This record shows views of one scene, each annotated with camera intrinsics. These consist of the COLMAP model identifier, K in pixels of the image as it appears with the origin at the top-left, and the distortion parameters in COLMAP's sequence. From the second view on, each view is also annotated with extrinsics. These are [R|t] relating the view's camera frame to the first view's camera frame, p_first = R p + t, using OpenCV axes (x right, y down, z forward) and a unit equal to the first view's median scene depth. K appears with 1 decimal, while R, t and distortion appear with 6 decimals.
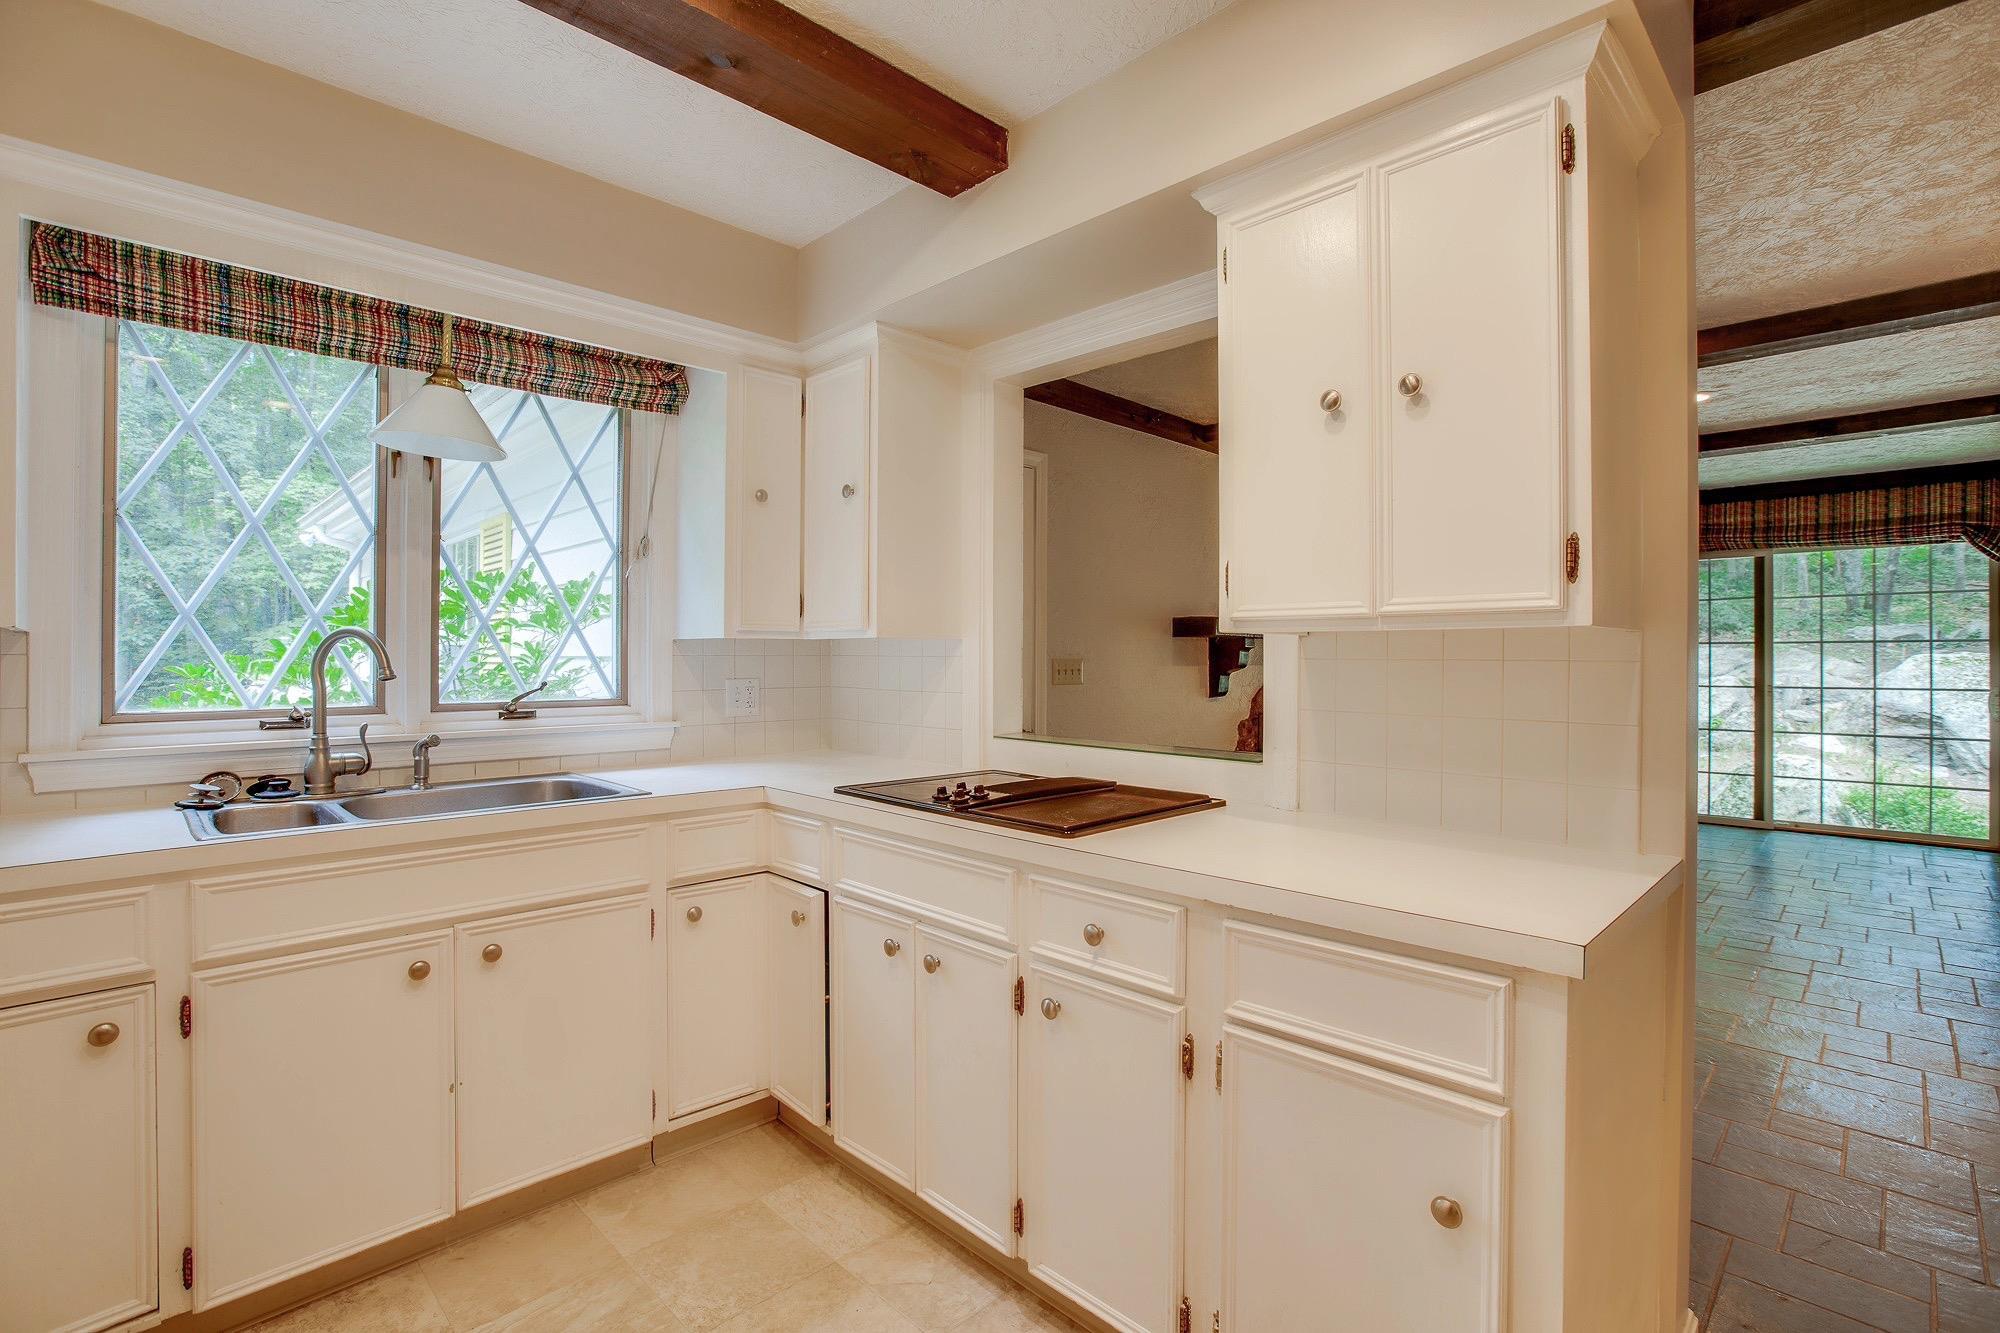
lens RADIAL K [[915.5, 0, 1056.1], [0, 915.5, 665.7], [0, 0, 1]] dist [-0.000671, 0.000395]
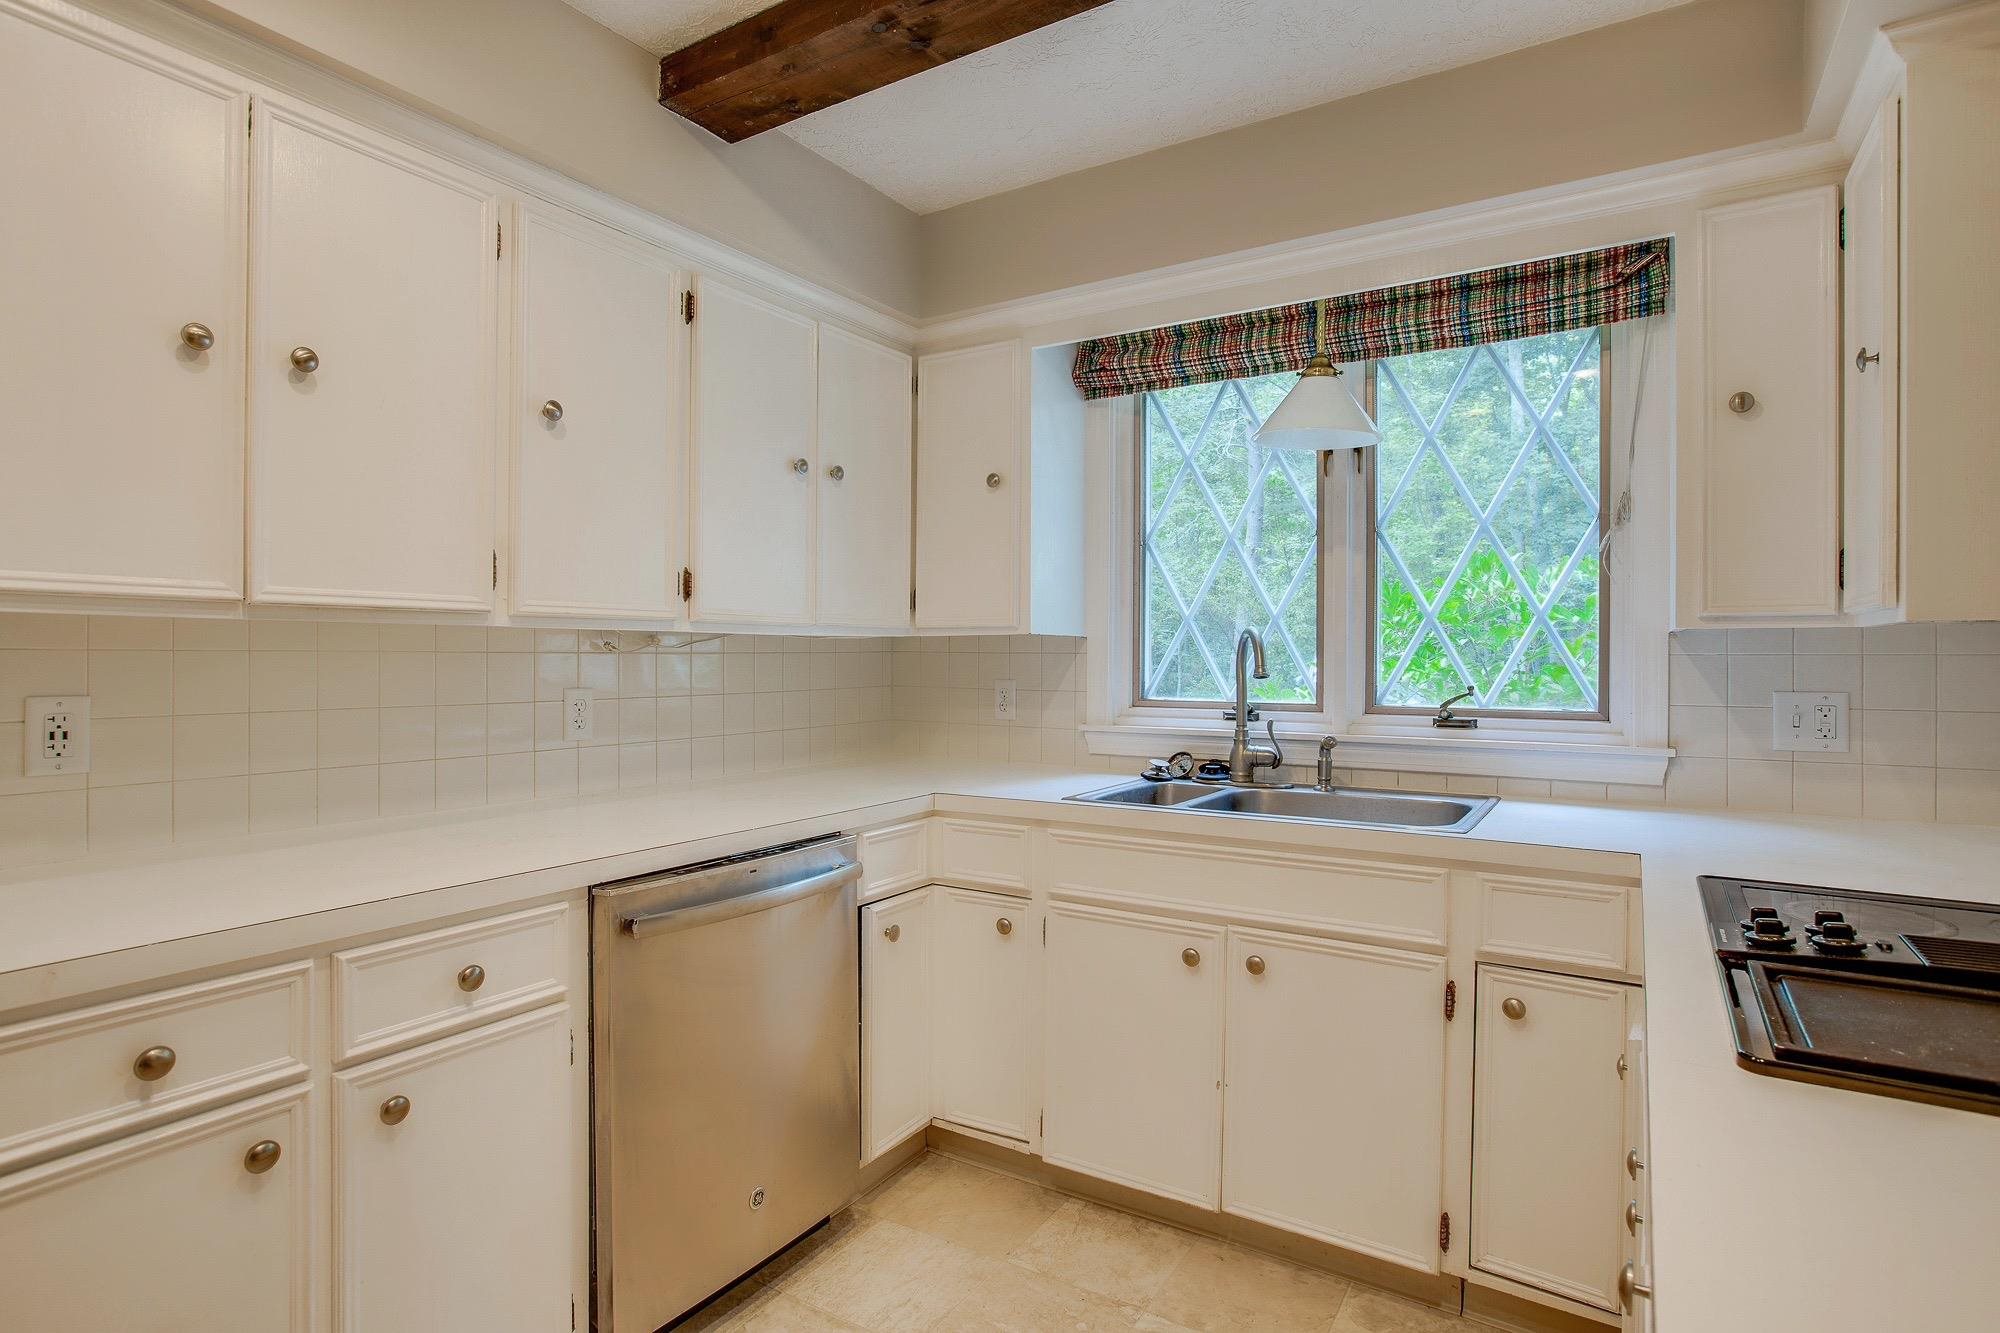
lens RADIAL K [[1081.9, 0, 963.7], [0, 1081.9, 651.9], [0, 0, 1]] dist [-0.001085, 0.001254]
pose [[0.201521, 0.001811, -0.979482, 0.369975], [-0.010448, 0.999945, -0.000301, -0.009790], [0.979428, 0.010295, 0.201529, 0.396632]]
